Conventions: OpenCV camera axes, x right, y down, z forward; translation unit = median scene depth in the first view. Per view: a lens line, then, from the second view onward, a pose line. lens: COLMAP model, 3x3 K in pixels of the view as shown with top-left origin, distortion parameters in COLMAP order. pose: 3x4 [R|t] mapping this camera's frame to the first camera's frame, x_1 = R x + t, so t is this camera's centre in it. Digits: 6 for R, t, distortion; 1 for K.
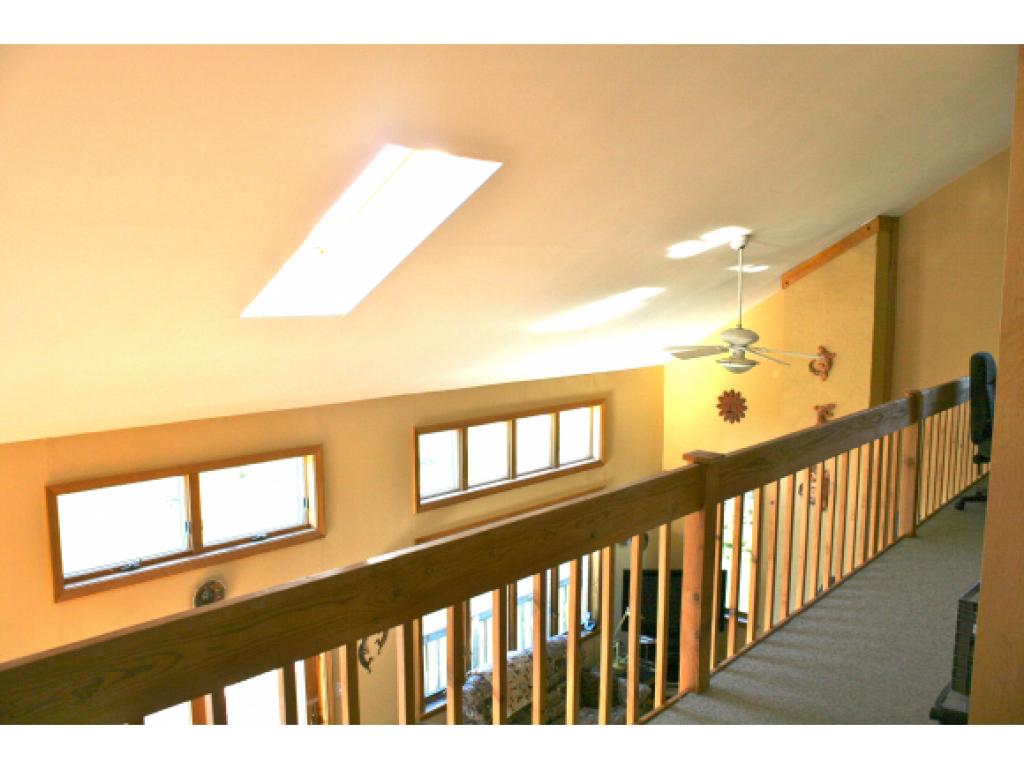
lens RADIAL K [[851.1, 0, 512.0], [0, 851.1, 384.5], [0, 0, 1]] dist [-0.157367, 0.138893]
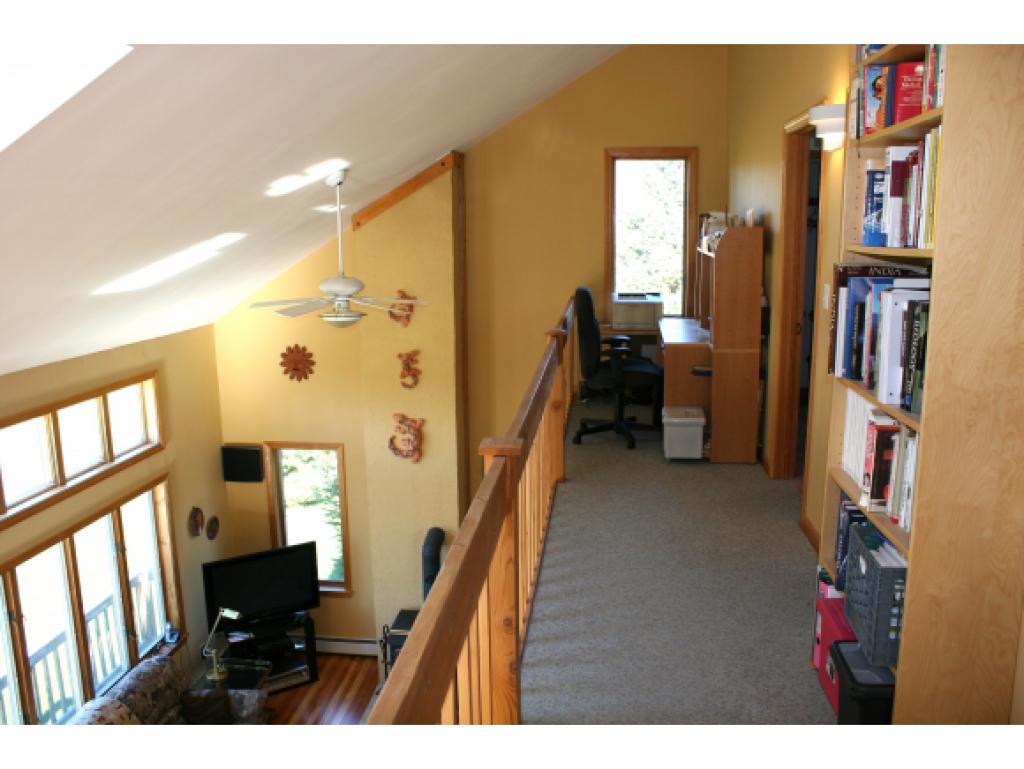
lens RADIAL K [[851.1, 0, 512.0], [0, 851.1, 384.5], [0, 0, 1]] dist [-0.157367, 0.138893]
pose [[0.812862, -0.117939, 0.570391, -0.084018], [0.080927, 0.992655, 0.089921, -0.016214], [-0.576807, -0.026933, 0.816436, 0.146628]]
